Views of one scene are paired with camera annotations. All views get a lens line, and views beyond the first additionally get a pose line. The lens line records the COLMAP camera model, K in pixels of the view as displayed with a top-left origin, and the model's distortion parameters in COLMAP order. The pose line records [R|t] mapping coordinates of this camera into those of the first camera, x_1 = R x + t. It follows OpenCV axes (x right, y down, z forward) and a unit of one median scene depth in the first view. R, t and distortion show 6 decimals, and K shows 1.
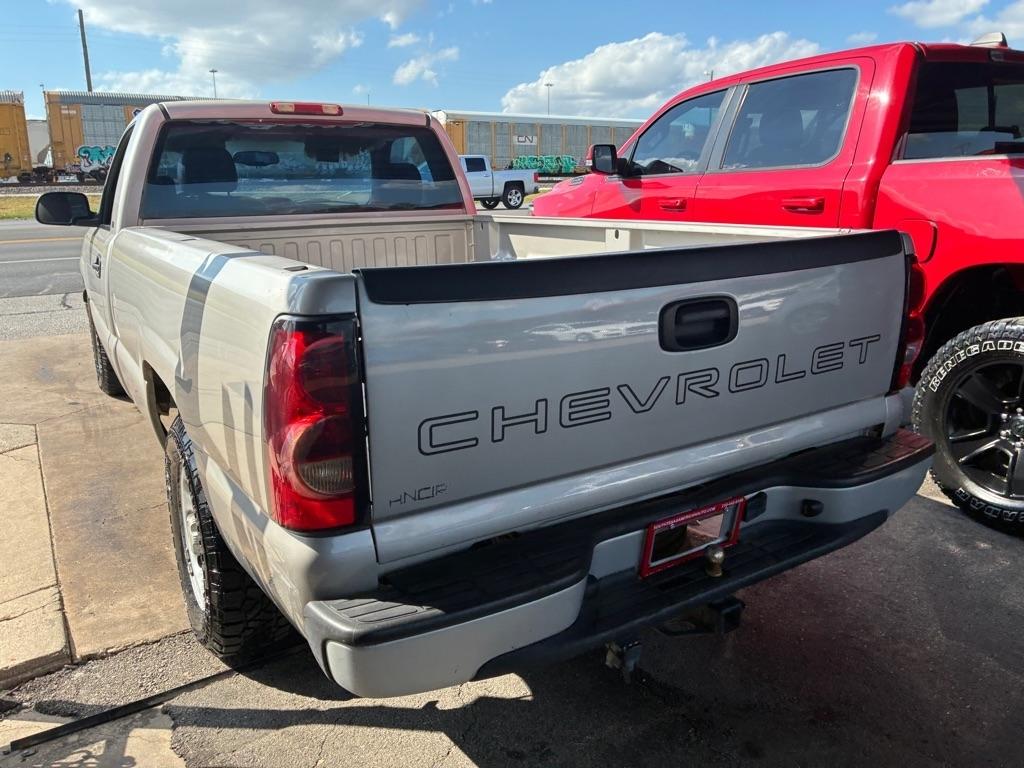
lens RADIAL K [[777.2, 0, 516.6], [0, 777.2, 377.5], [0, 0, 1]] dist [0.059240, -0.083748]
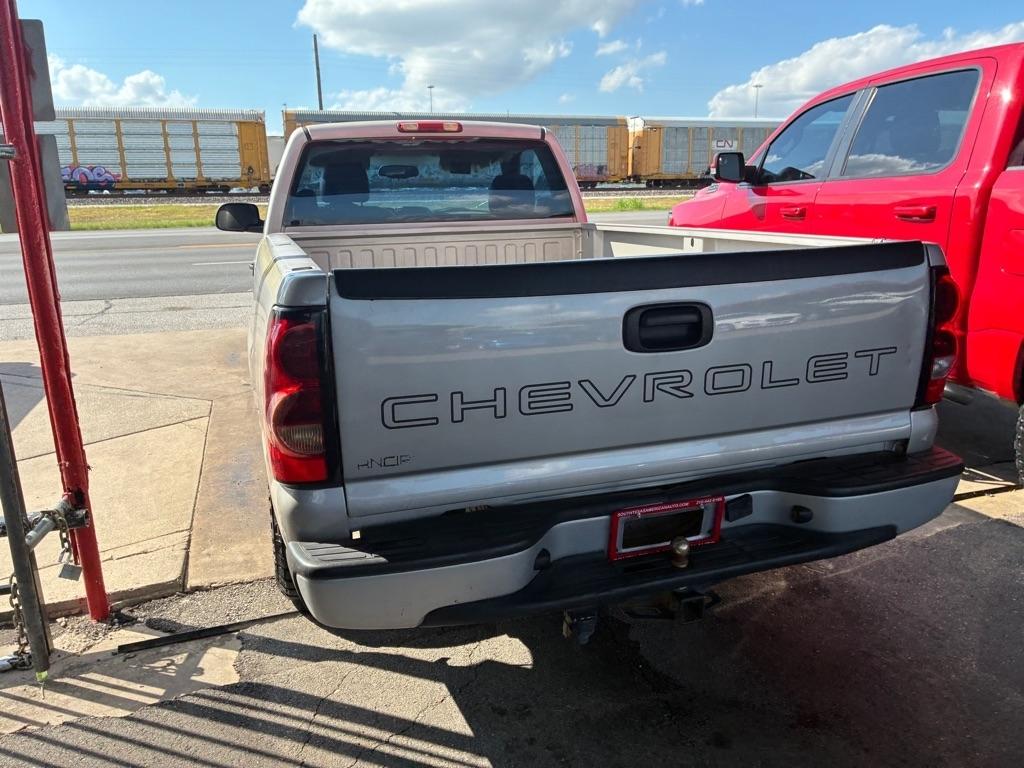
lens RADIAL K [[777.2, 0, 516.6], [0, 777.2, 377.5], [0, 0, 1]] dist [0.059240, -0.083748]
pose [[0.969570, 0.049367, -0.239783, 0.252127], [-0.051206, 0.998687, -0.001441, 0.009996], [0.239397, 0.013675, 0.970825, -0.072248]]
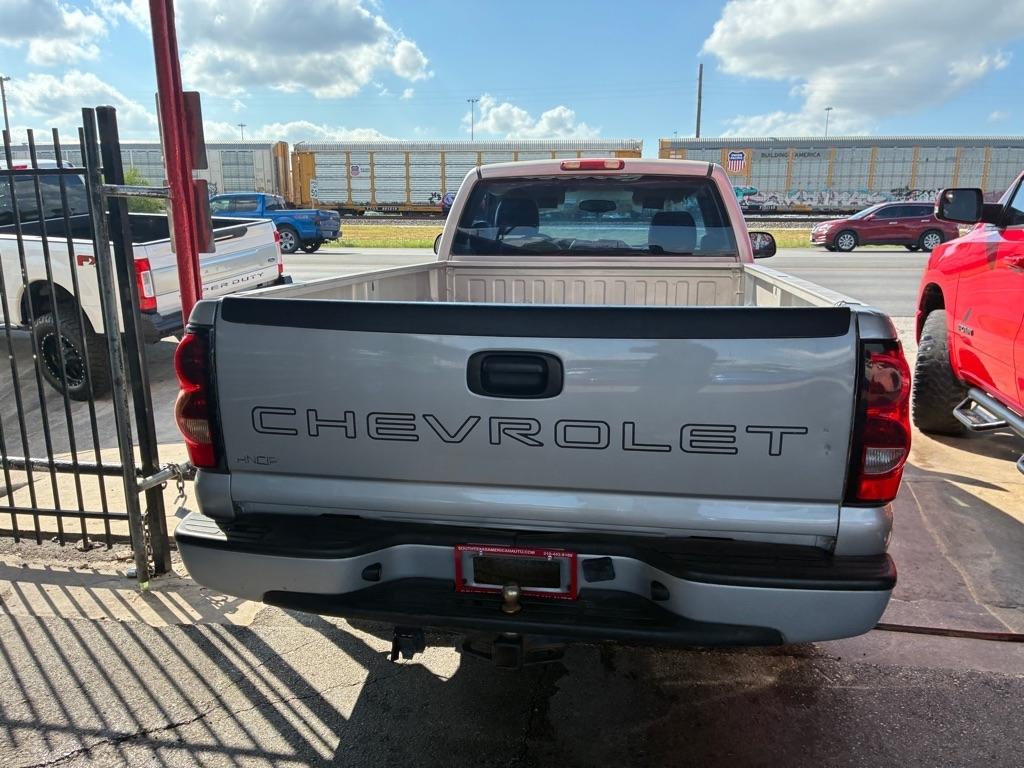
lens RADIAL K [[772.2, 0, 514.0], [0, 772.2, 395.4], [0, 0, 1]] dist [0.059443, -0.083657]
pose [[0.753899, 0.157758, -0.637769, 0.797574], [-0.170718, 0.984437, 0.041707, -0.073609], [0.634423, 0.077436, 0.769098, 0.152744]]
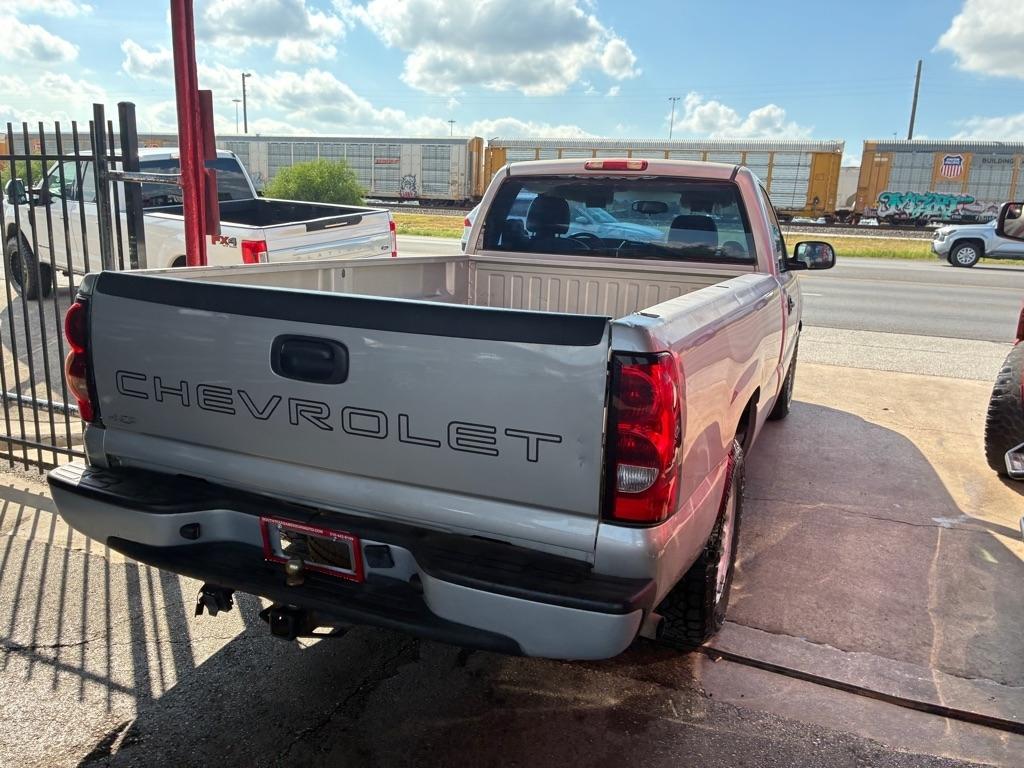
lens RADIAL K [[773.3, 0, 516.6], [0, 773.3, 387.2], [0, 0, 1]] dist [0.064611, -0.088638]
pose [[0.577777, 0.212473, -0.788054, 1.130512], [-0.245193, 0.966109, 0.080711, -0.168586], [0.778495, 0.146592, 0.610292, 0.476652]]
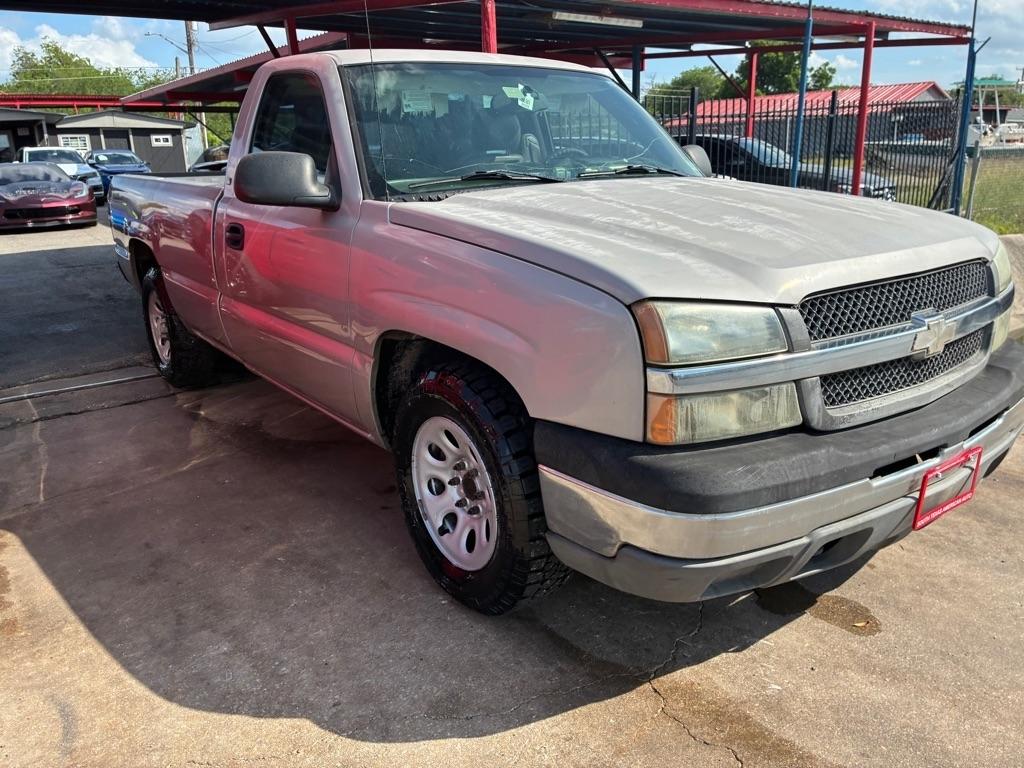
lens RADIAL K [[774.1, 0, 514.0], [0, 774.1, 380.5], [0, 0, 1]] dist [0.060486, -0.088653]
pose [[-0.994251, 0.072578, -0.078717, -0.642128], [0.022486, 0.860338, 0.509228, -0.969039], [0.104682, 0.504531, -0.857024, 4.024881]]
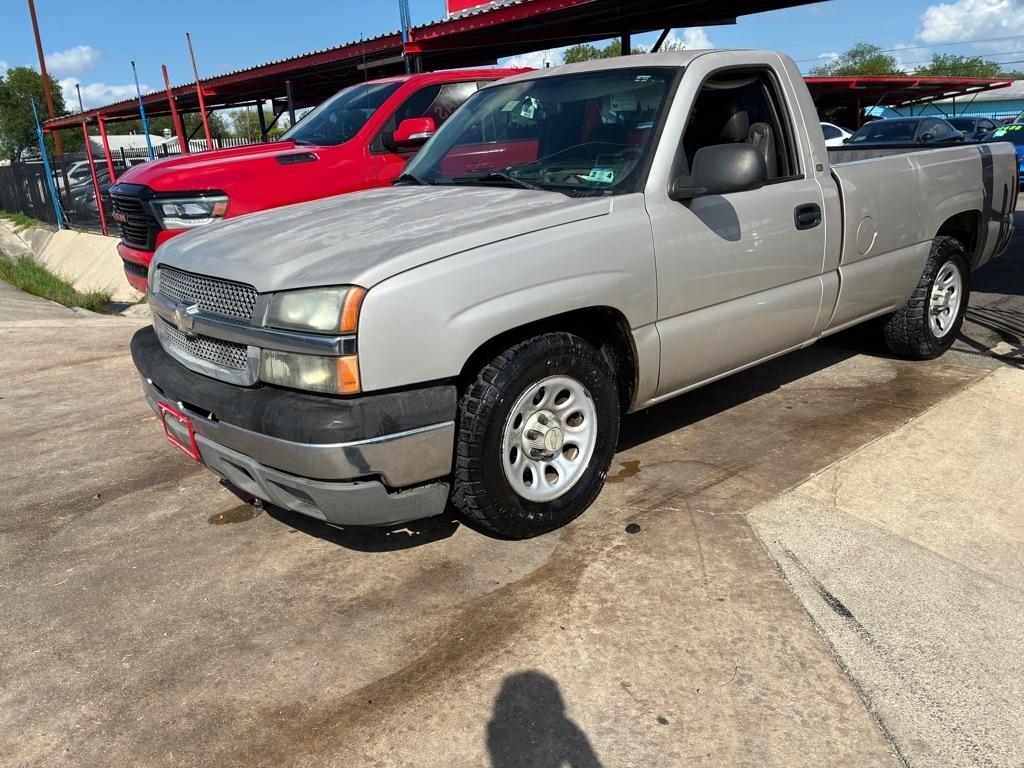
lens RADIAL K [[763.0, 0, 496.7], [0, 763.0, 384.8], [0, 0, 1]] dist [0.017663, -0.006657]
pose [[-0.163291, -0.262032, 0.951144, -2.666018], [0.293764, 0.907440, 0.300424, -0.631231], [-0.941828, 0.328468, -0.071201, 2.802779]]
